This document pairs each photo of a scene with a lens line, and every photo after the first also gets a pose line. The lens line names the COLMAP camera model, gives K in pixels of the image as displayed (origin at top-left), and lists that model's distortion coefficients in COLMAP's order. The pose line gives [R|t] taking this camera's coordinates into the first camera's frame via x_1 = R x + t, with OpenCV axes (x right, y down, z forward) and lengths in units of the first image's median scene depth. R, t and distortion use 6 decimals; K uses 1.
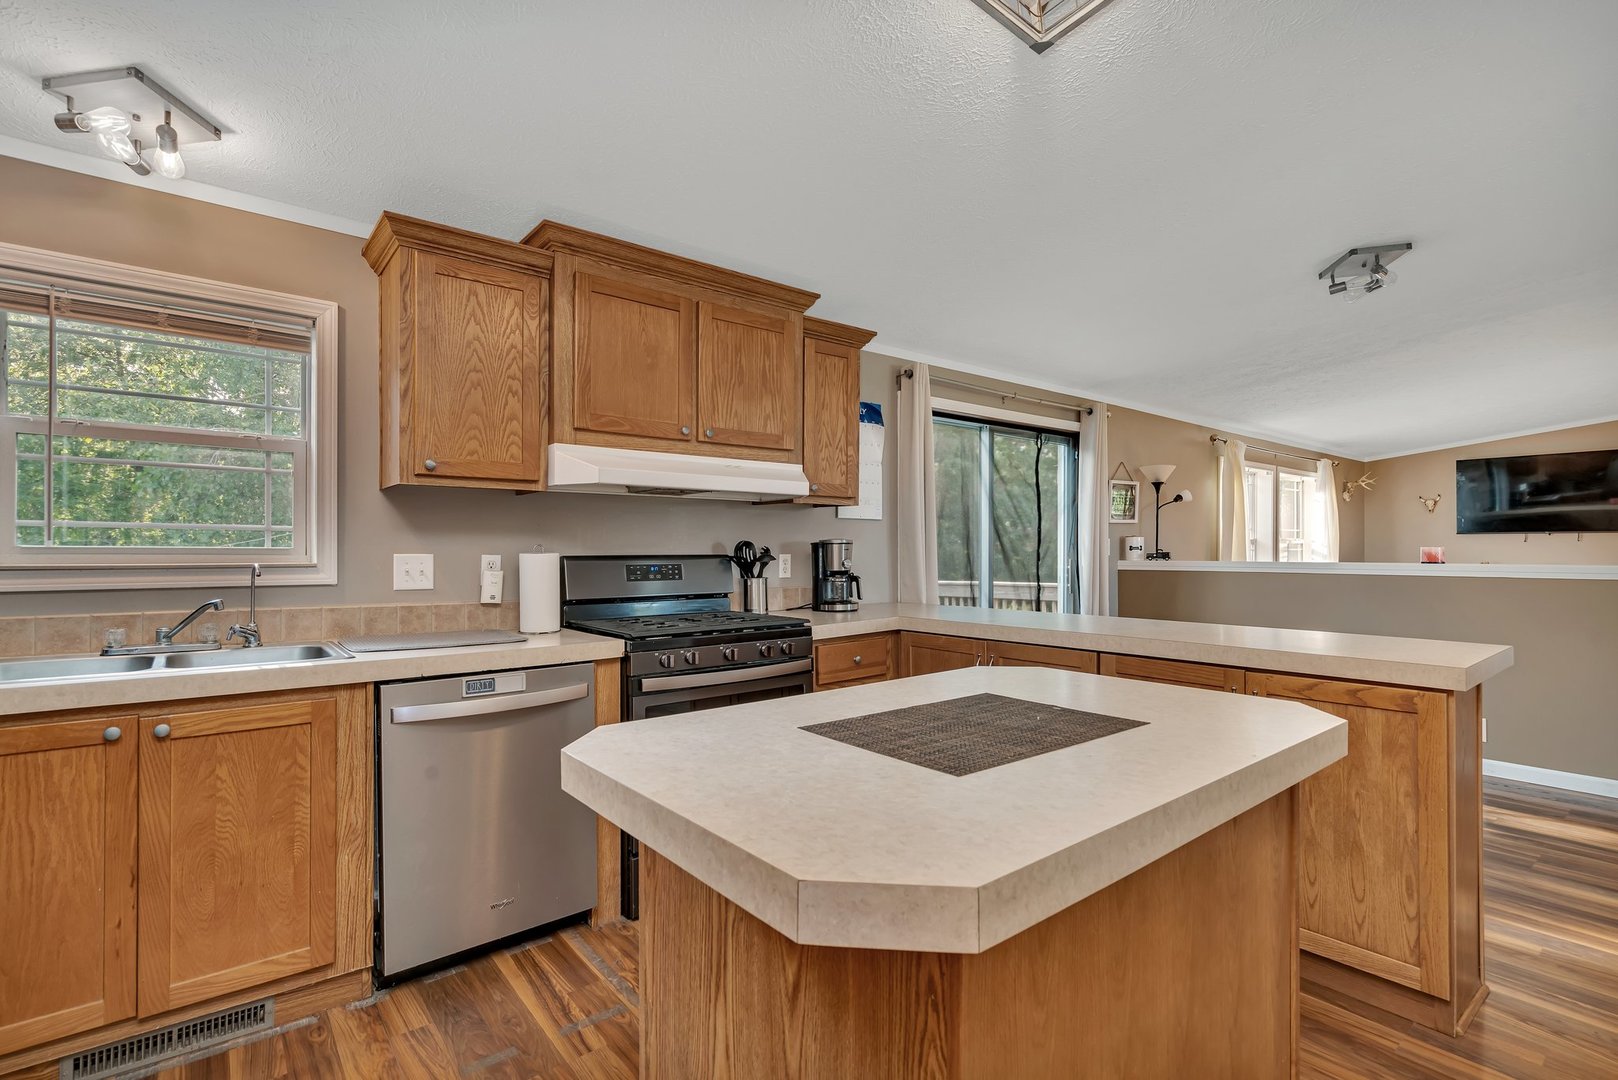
lens RADIAL K [[762.9, 0, 808.0], [0, 762.9, 541.9], [0, 0, 1]] dist [-0.003276, 0.000850]
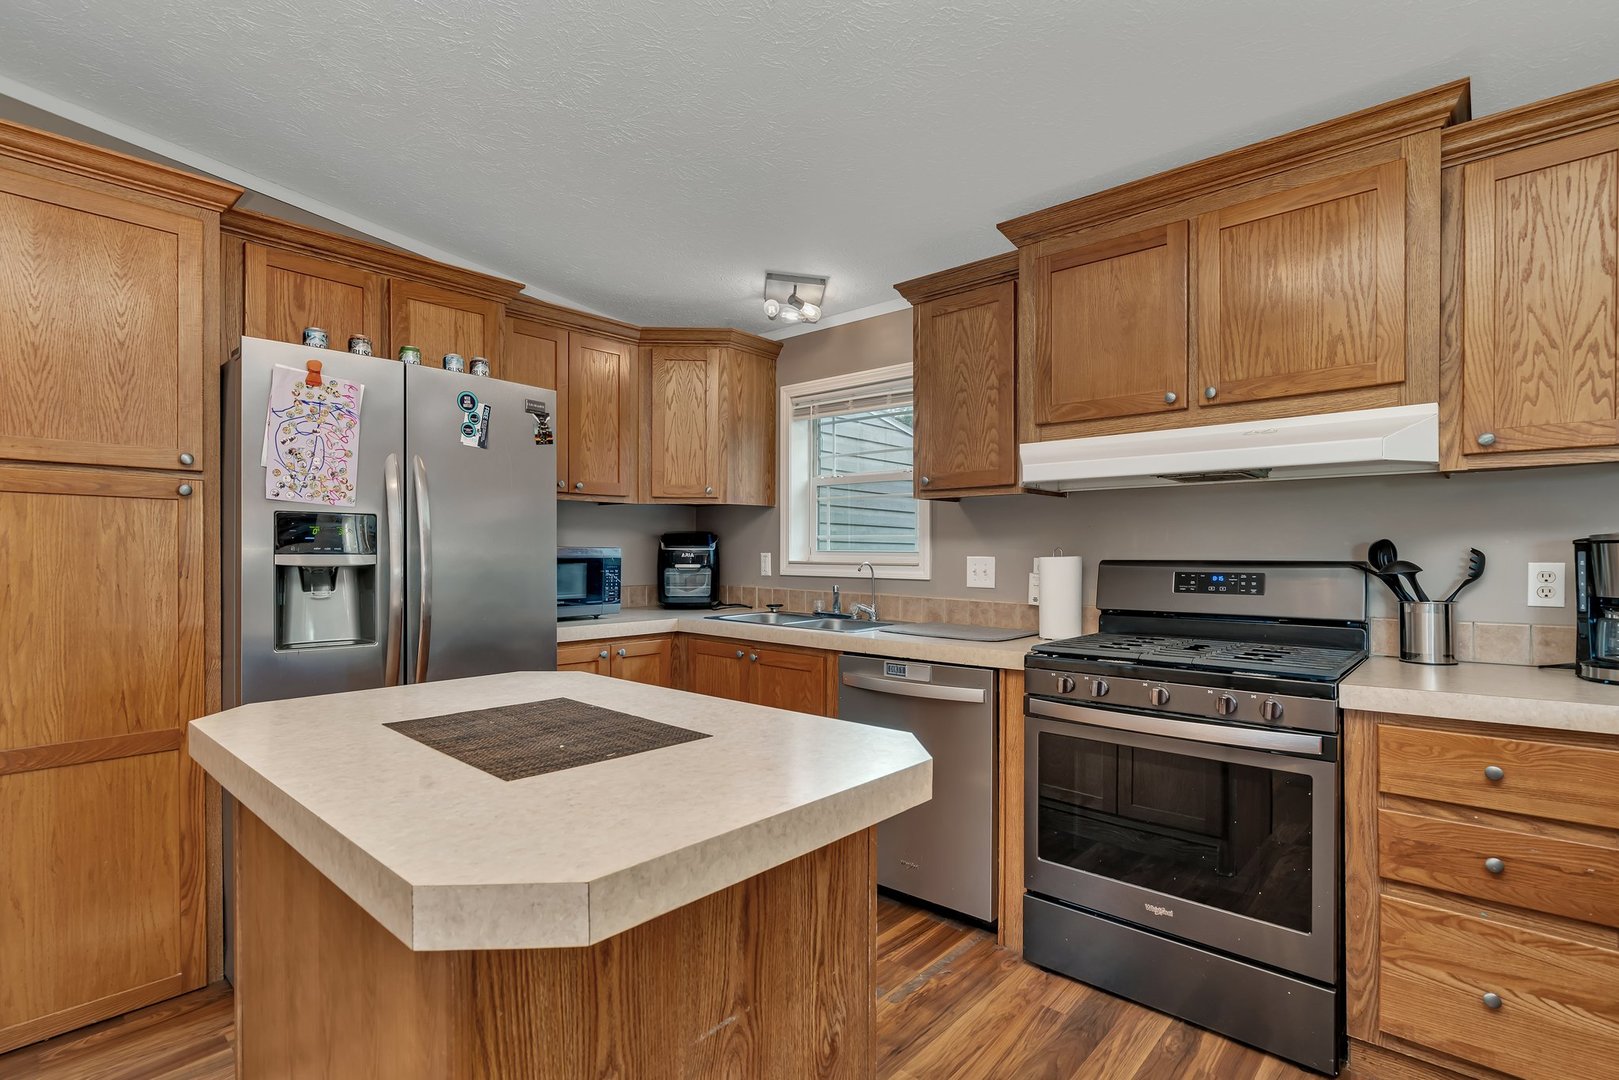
lens RADIAL K [[763.4, 0, 806.1], [0, 763.4, 549.5], [0, 0, 1]] dist [-0.003276, 0.000850]
pose [[0.156398, -0.000872, -0.987694, 0.560401], [0.009107, 0.999958, 0.000559, 0.002442], [0.987652, -0.009082, 0.156400, 0.542983]]
